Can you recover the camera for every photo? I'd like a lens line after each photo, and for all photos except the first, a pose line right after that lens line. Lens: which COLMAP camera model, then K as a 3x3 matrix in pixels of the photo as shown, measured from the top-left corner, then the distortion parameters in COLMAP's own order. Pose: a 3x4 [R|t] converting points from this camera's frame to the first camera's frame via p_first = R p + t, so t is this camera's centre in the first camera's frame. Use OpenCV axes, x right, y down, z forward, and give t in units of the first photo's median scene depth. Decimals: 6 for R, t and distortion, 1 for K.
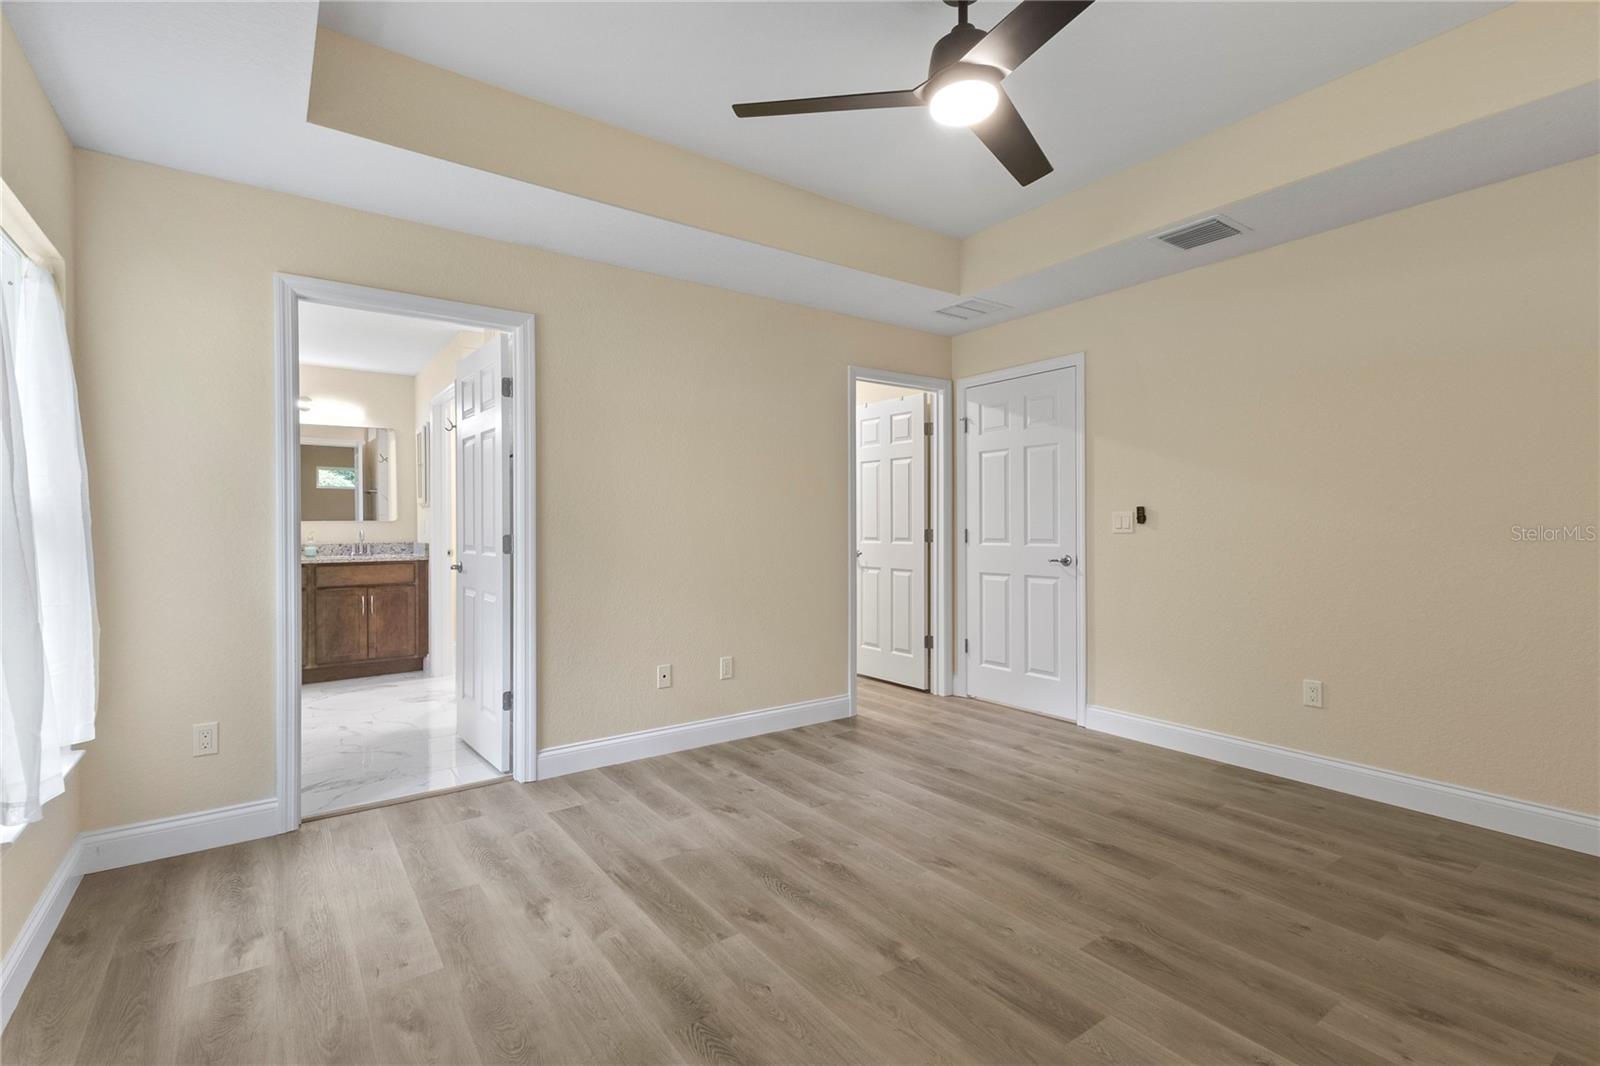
lens RADIAL K [[727.5, 0, 800.0], [0, 727.5, 533.0], [0, 0, 1]] dist [0.002297, -0.000129]
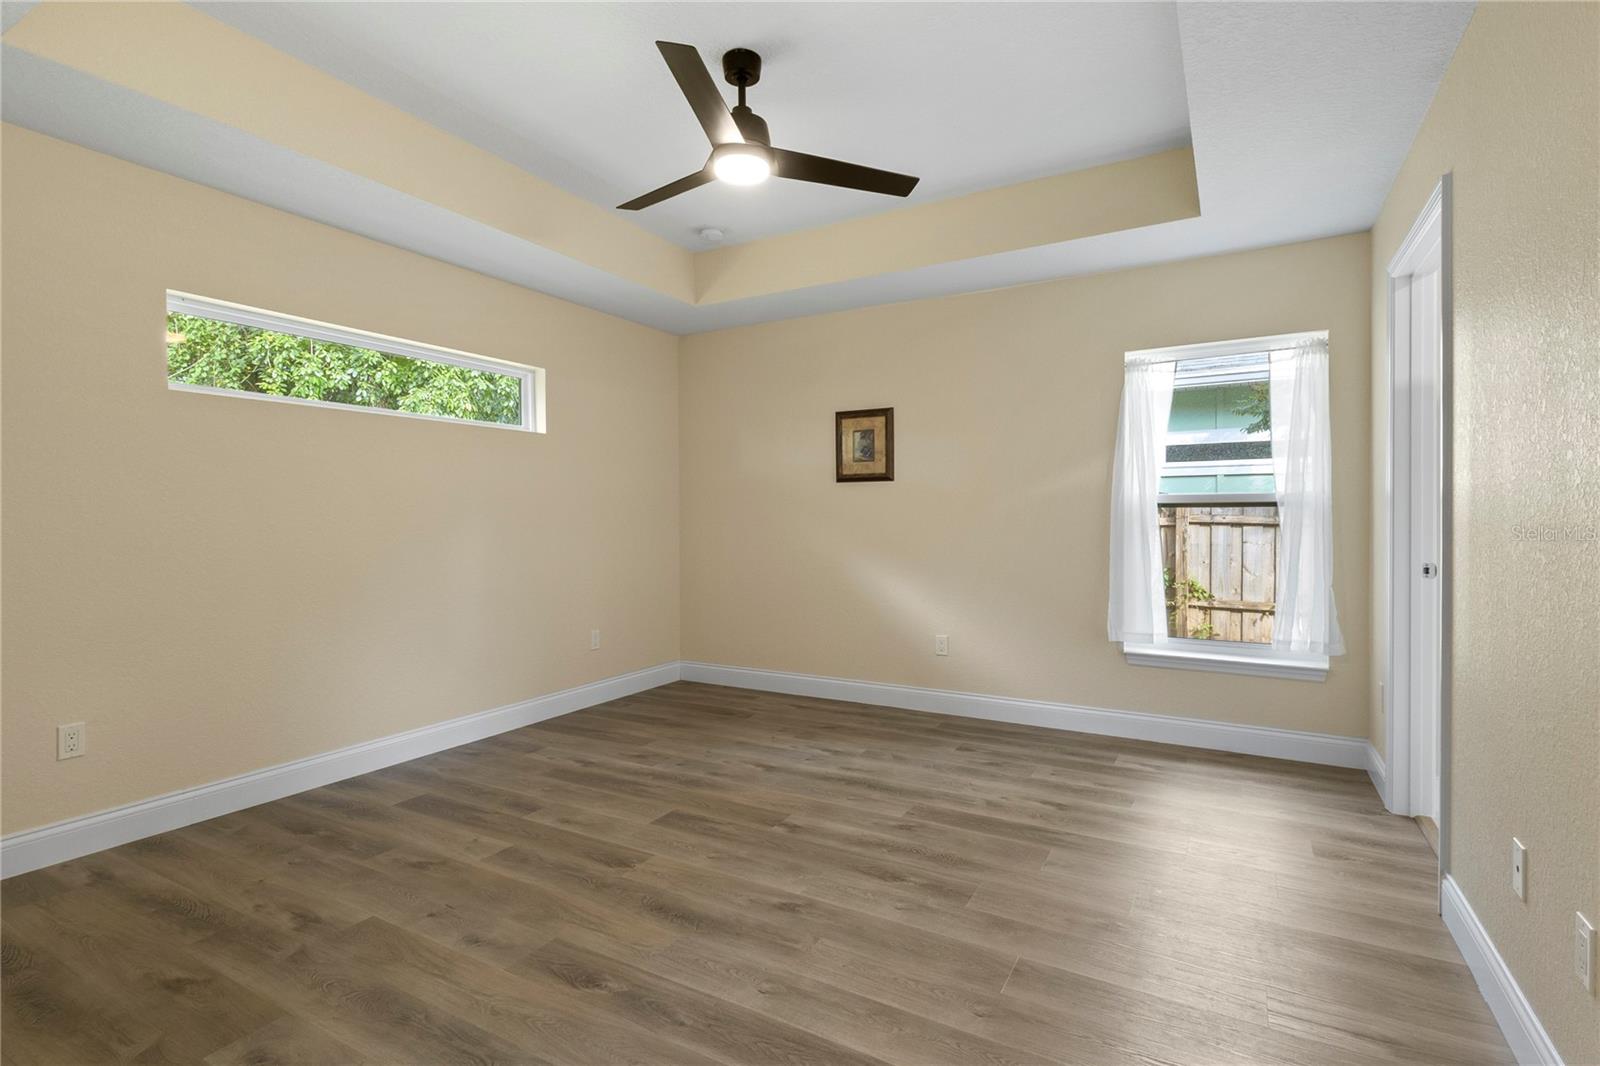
lens RADIAL K [[763.8, 0, 793.7], [0, 763.8, 523.3], [0, 0, 1]] dist [0.001467, 0.000125]
pose [[-0.911351, 0.010467, -0.411496, 0.440234], [0.003233, 0.999828, 0.018272, -0.014335], [0.411617, 0.015322, -0.911228, 1.432698]]
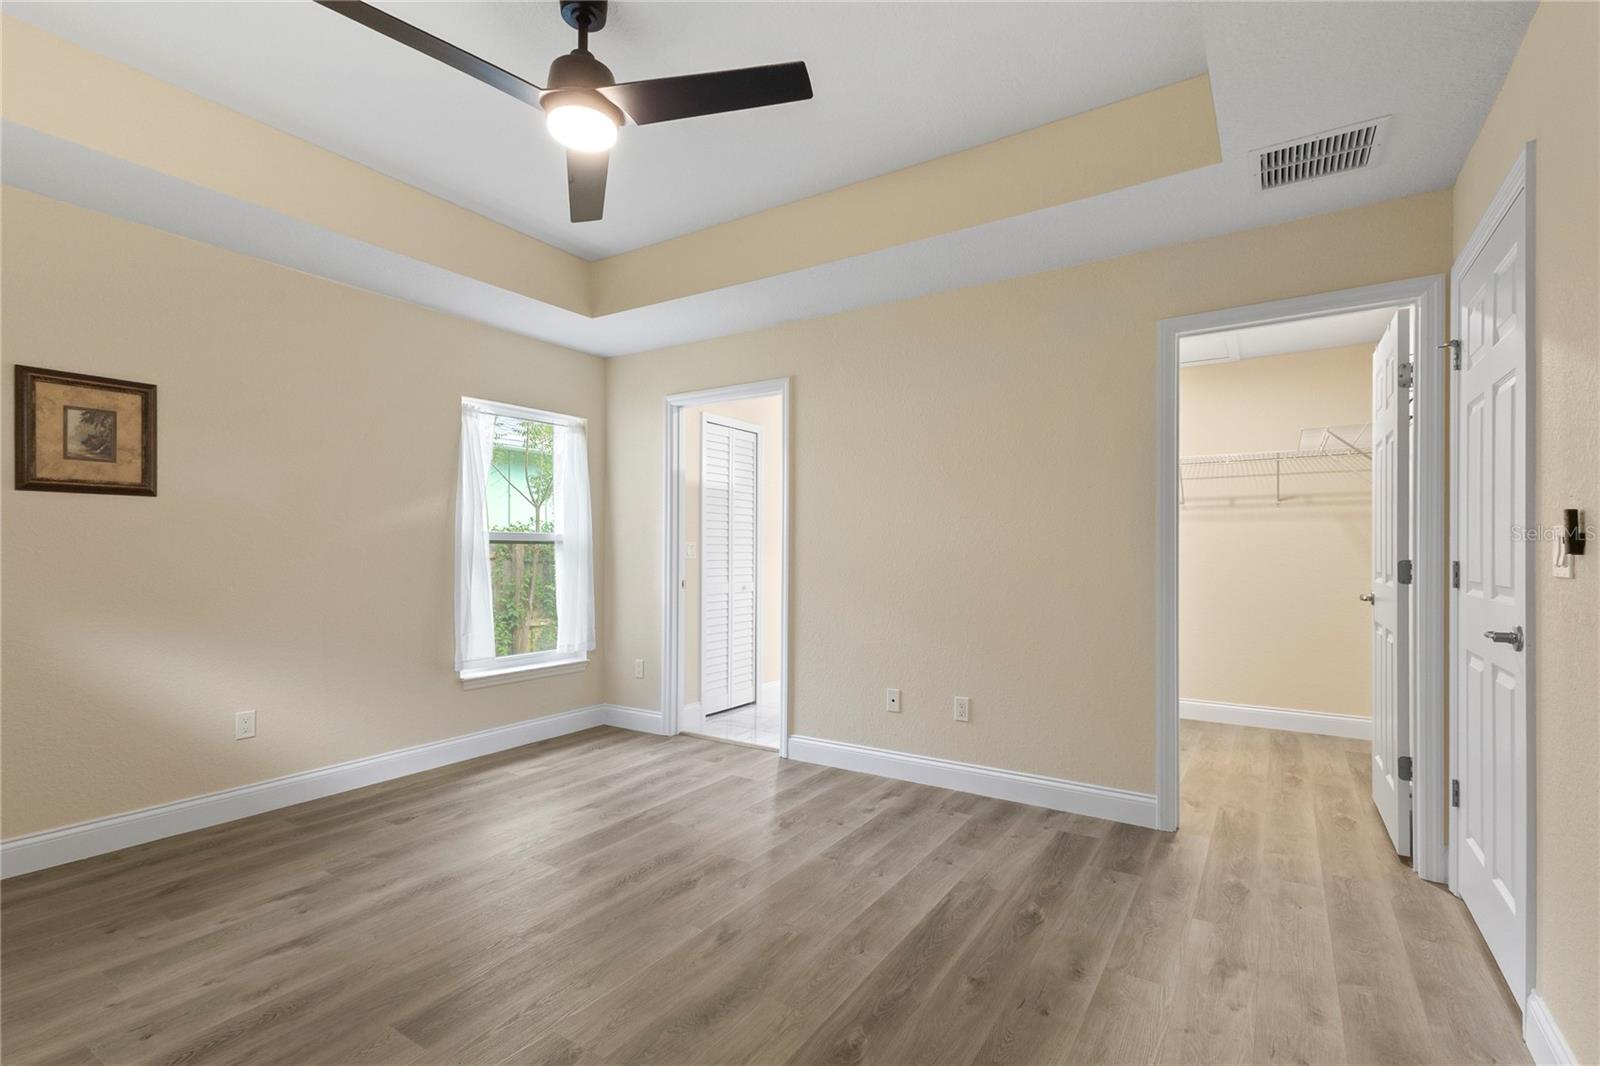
lens RADIAL K [[735.7, 0, 795.7], [0, 735.7, 550.3], [0, 0, 1]] dist [0.013729, -0.000340]
pose [[0.358928, 0.006723, -0.933341, 0.831066], [-0.012355, 0.999921, 0.002451, -0.012871], [0.933284, 0.010652, 0.358982, 0.593088]]
